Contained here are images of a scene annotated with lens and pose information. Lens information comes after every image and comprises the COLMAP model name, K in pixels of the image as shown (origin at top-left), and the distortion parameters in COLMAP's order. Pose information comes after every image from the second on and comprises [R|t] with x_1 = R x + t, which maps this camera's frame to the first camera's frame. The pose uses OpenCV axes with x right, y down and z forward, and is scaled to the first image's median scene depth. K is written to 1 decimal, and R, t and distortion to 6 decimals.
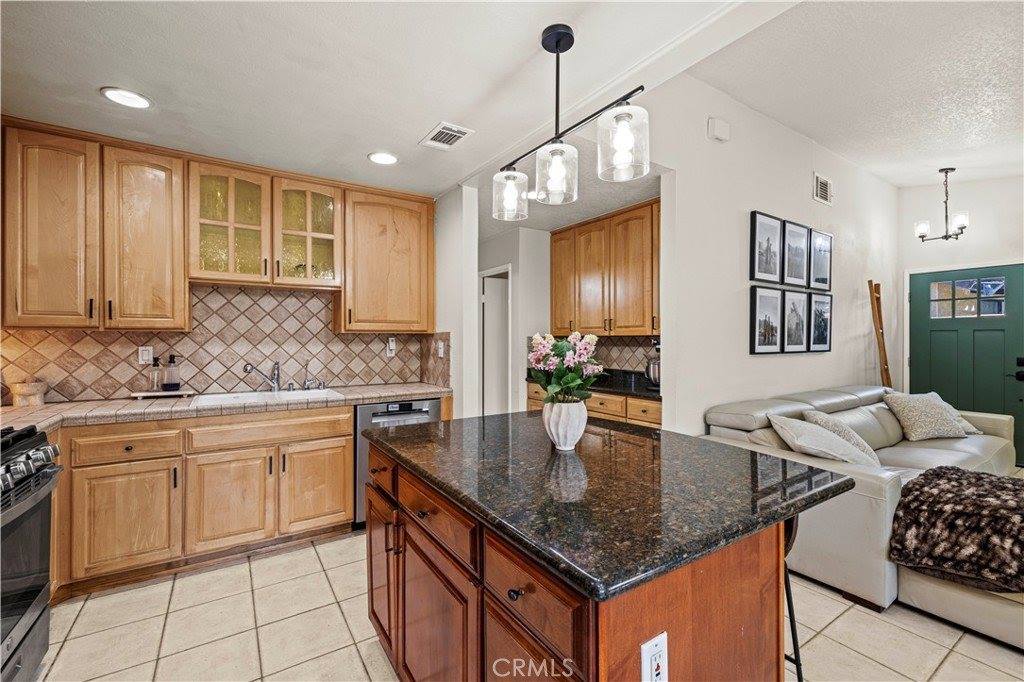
lens RADIAL K [[433.8, 0, 508.4], [0, 433.8, 339.0], [0, 0, 1]] dist [0.002664, 0.000332]
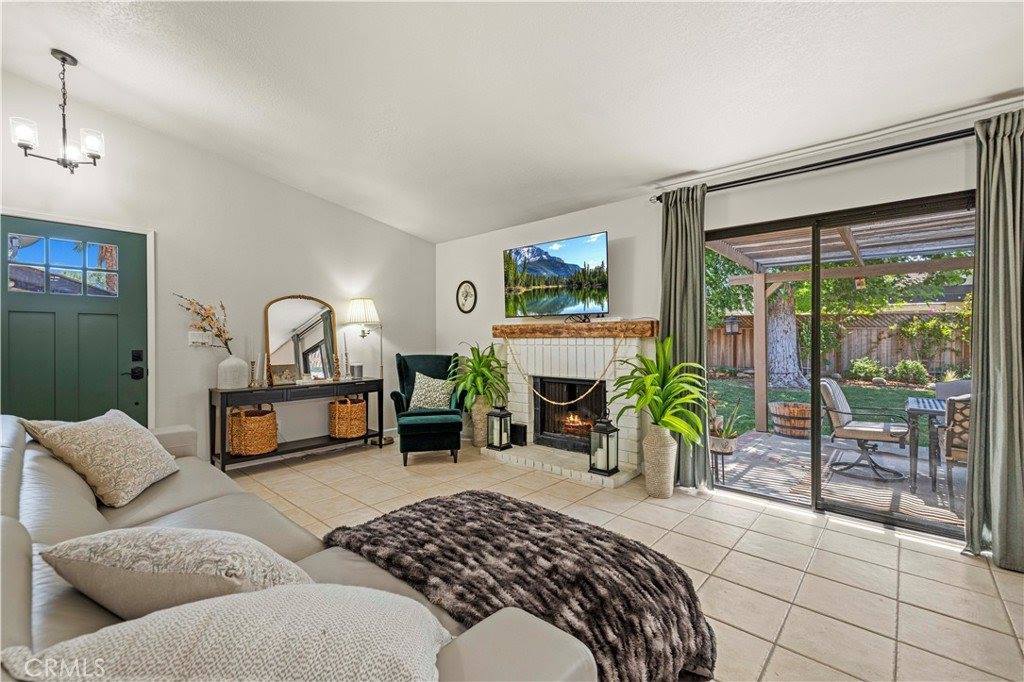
lens RADIAL K [[433.8, 0, 508.4], [0, 433.8, 339.0], [0, 0, 1]] dist [0.002664, 0.000332]
pose [[-0.247370, 0.001977, 0.968919, 0.363536], [0.002424, 0.999996, -0.001421, 0.038069], [-0.968918, 0.001997, -0.247374, 0.826134]]
